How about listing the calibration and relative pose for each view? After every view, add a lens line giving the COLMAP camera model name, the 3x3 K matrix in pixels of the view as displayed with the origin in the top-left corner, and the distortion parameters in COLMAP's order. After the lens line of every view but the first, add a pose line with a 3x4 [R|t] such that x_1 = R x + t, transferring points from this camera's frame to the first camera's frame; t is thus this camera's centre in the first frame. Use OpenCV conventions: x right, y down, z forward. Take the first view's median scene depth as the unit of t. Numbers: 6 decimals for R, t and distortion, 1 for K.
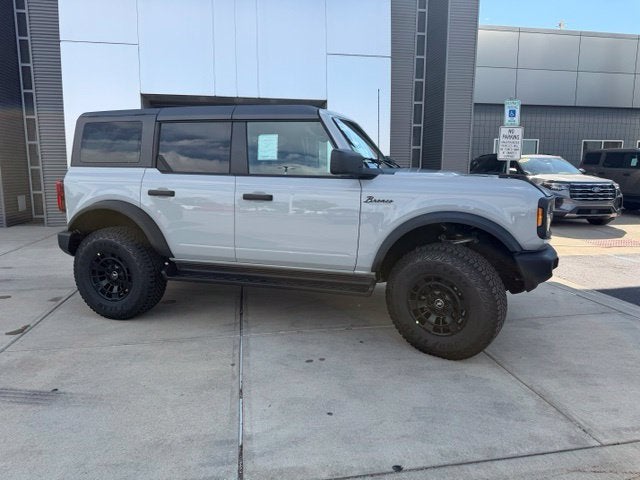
lens RADIAL K [[452.8, 0, 322.1], [0, 452.8, 234.9], [0, 0, 1]] dist [0.032721, -0.044294]
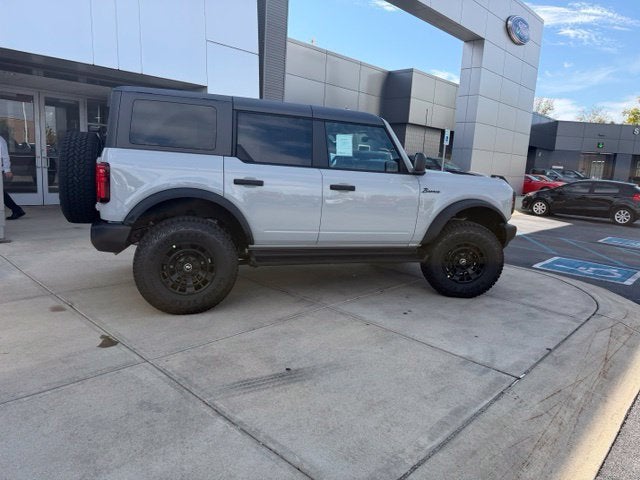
lens RADIAL K [[452.8, 0, 322.1], [0, 452.8, 234.9], [0, 0, 1]] dist [0.032721, -0.044294]
pose [[0.798189, -0.051583, 0.600194, -0.891192], [0.032203, 0.998556, 0.042993, -0.012615], [-0.601546, -0.014989, 0.798698, 0.085953]]
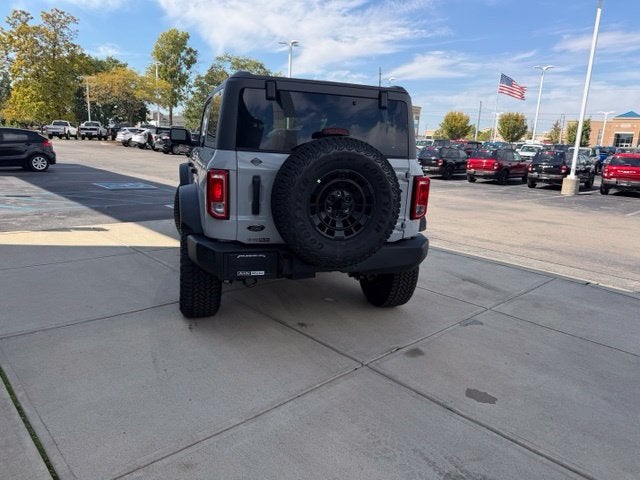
lens RADIAL K [[452.5, 0, 322.0], [0, 452.5, 242.3], [0, 0, 1]] dist [0.035635, -0.045928]
pose [[-0.557786, -0.214924, 0.801675, -1.326589], [0.067564, 0.950928, 0.301947, -0.308921], [-0.827231, 0.222586, -0.515893, 1.857741]]
